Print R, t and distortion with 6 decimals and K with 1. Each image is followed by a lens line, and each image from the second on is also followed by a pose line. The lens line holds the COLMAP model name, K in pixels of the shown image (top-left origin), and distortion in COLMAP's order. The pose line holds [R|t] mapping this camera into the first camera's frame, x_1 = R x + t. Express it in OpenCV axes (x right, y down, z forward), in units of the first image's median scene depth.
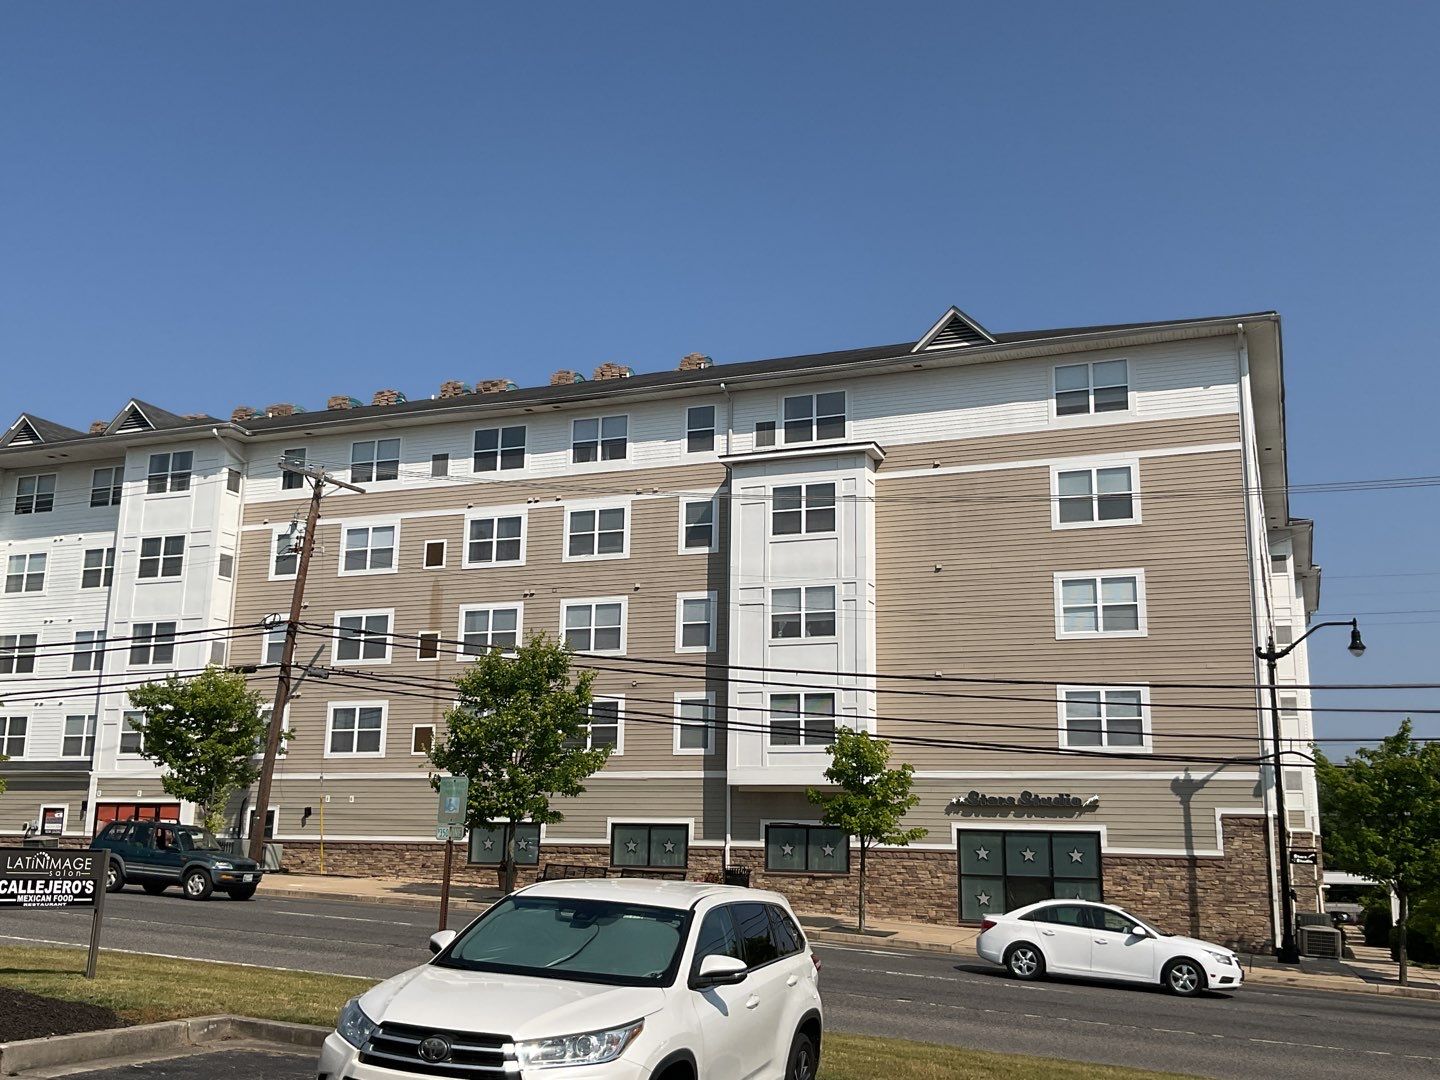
lens RADIAL K [[1385.0, 0, 707.4], [0, 1385.0, 538.6], [0, 0, 1]] dist [0.125780, -0.290197]
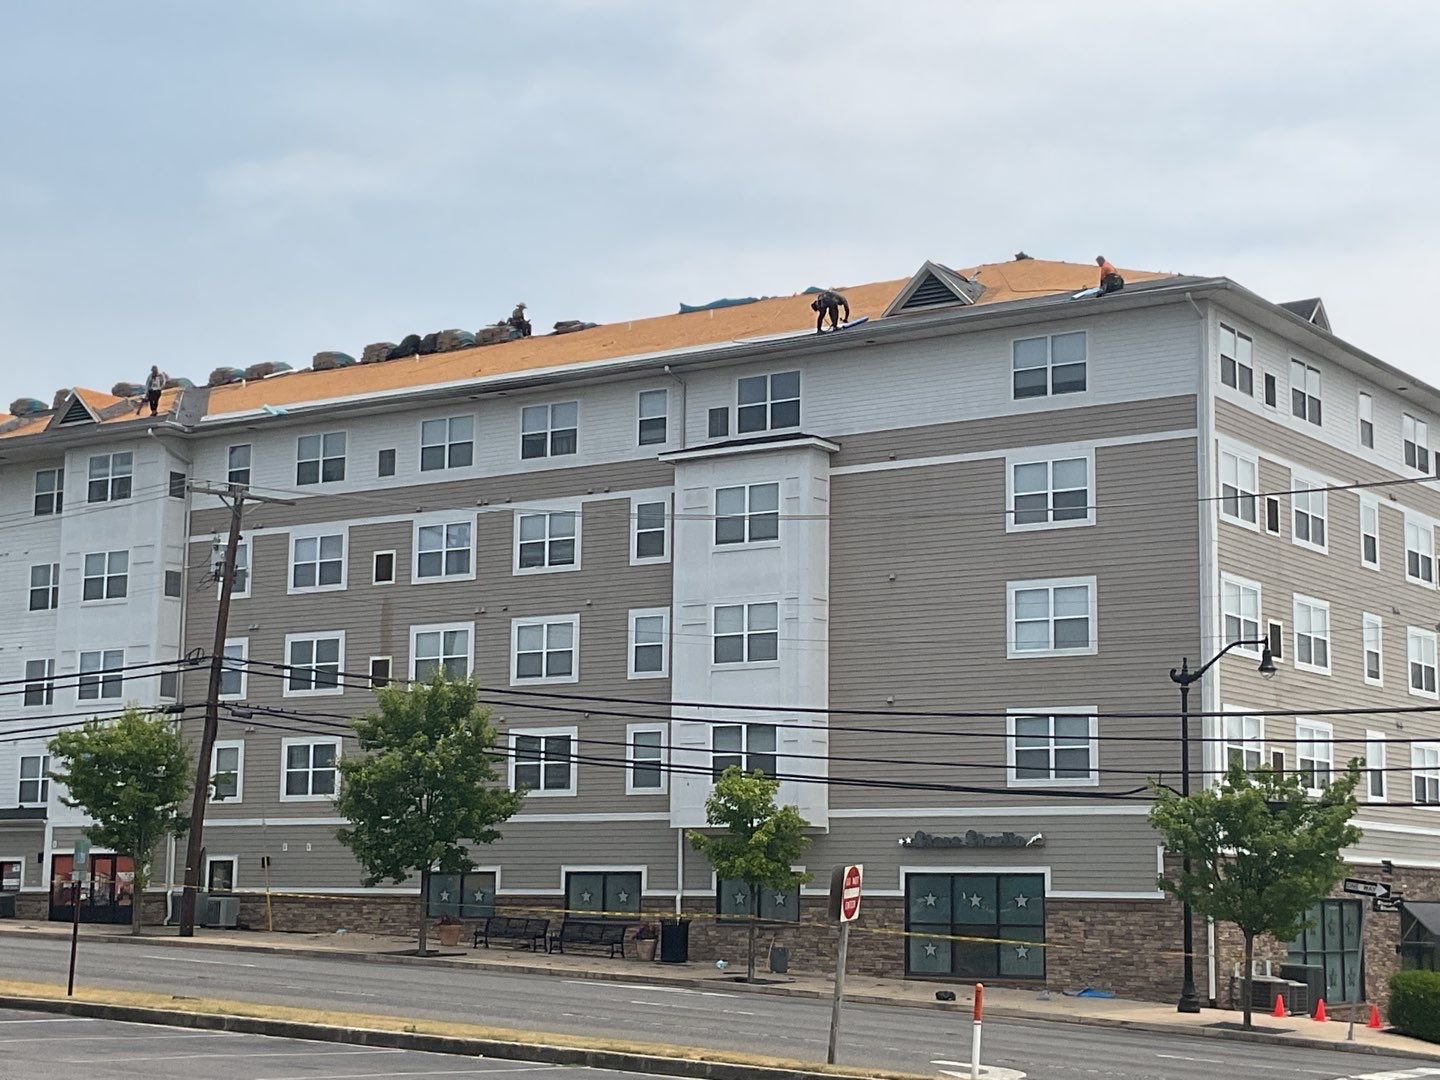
lens RADIAL K [[2440.7, 0, 703.2], [0, 2440.7, 542.6], [0, 0, 1]] dist [0.079803, 0.058447]
pose [[0.975664, -0.038912, -0.215789, 0.361059], [0.052863, 0.996842, 0.059261, -0.092596], [0.212802, -0.069226, 0.974640, -0.486613]]
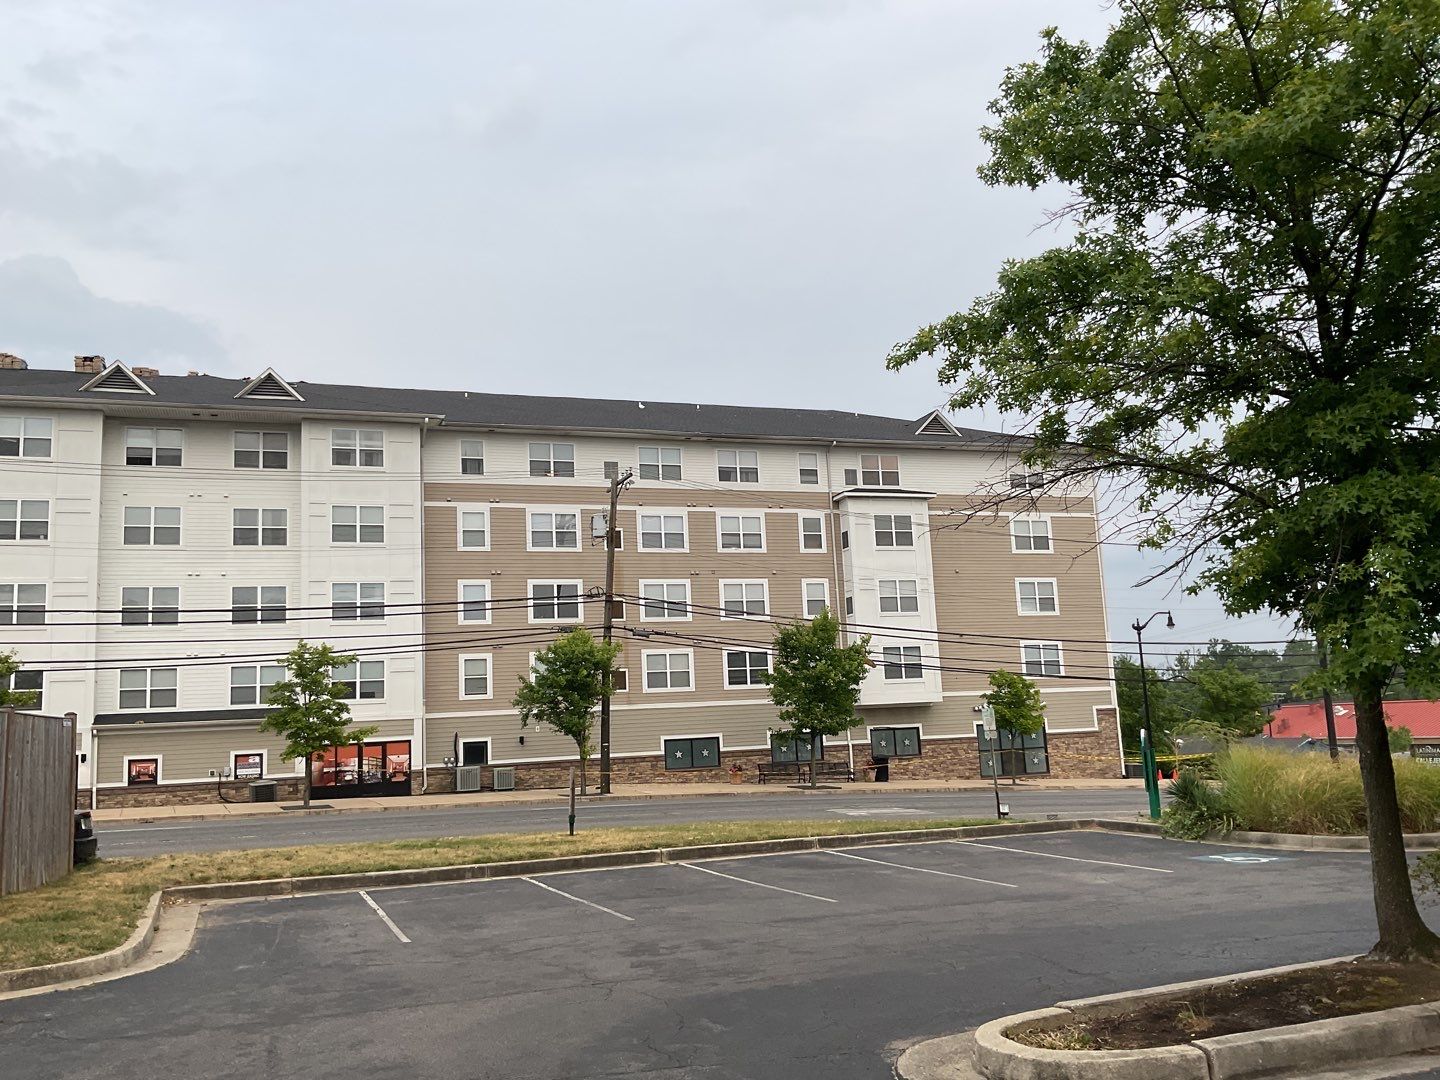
lens RADIAL K [[1187.2, 0, 715.1], [0, 1187.2, 542.5], [0, 0, 1]] dist [0.114723, -0.248638]
pose [[0.745208, 0.054837, 0.664573, -0.953903], [-0.075625, 0.997133, 0.002523, 0.004710], [-0.662530, -0.052138, 0.747219, 0.112668]]
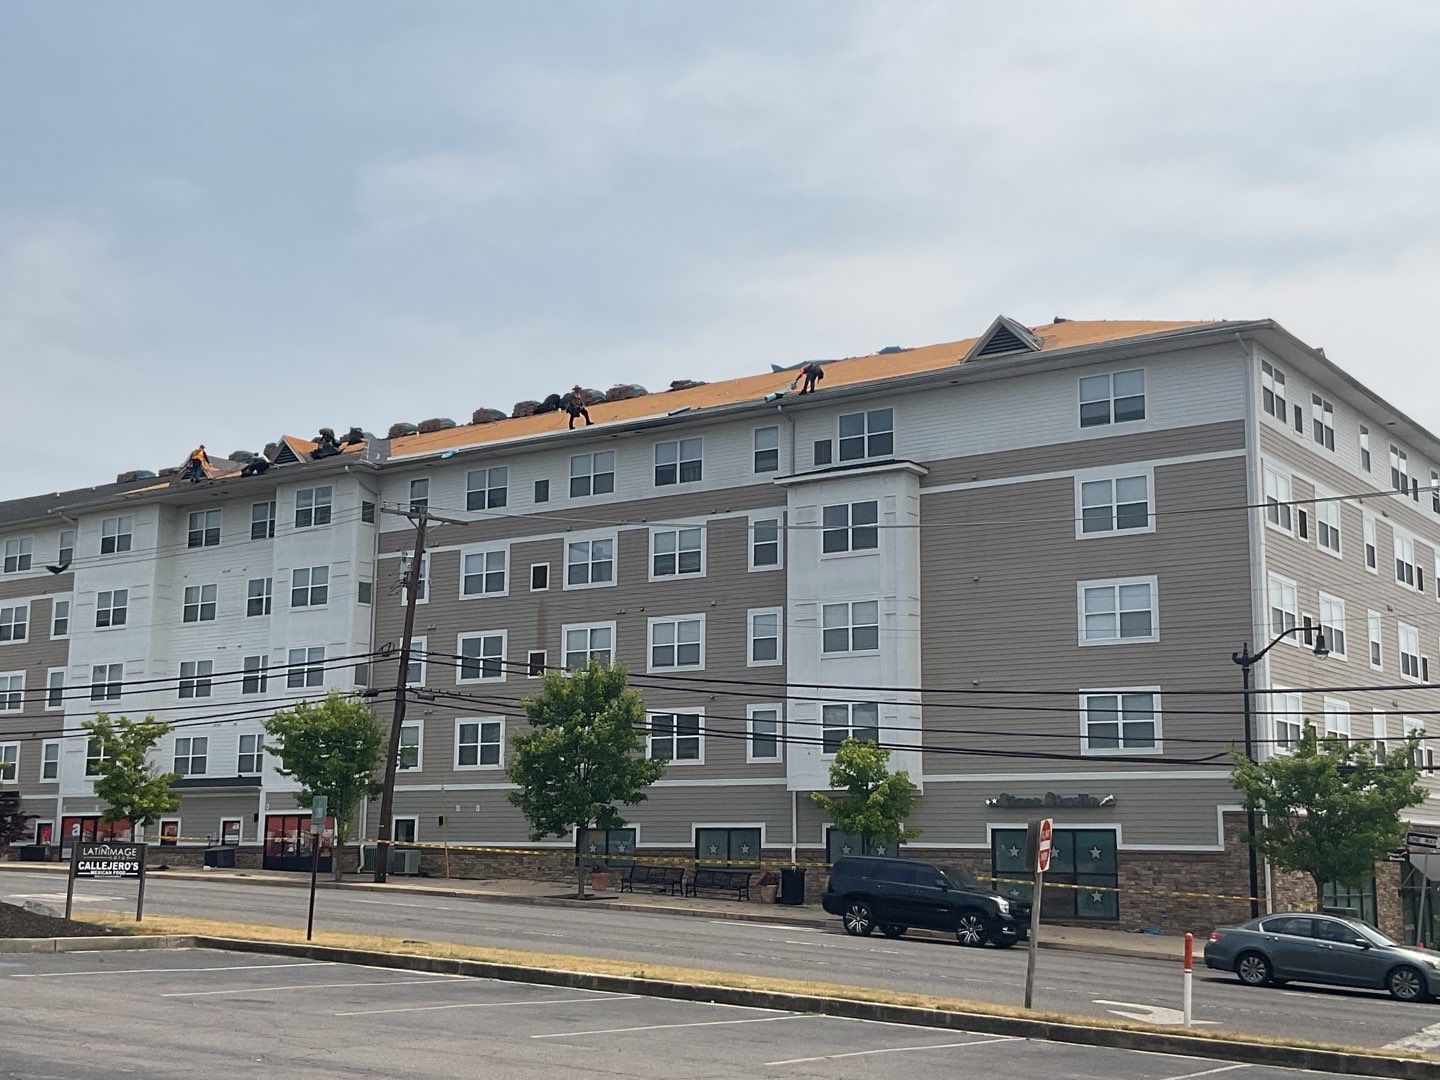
lens RADIAL K [[1807.8, 0, 706.2], [0, 1807.8, 539.8], [0, 0, 1]] dist [0.101171, -0.155462]
pose [[0.973206, -0.047756, -0.224920, 0.260902], [0.056673, 0.997835, 0.033355, -0.061290], [0.222840, -0.045208, 0.973806, -0.337527]]
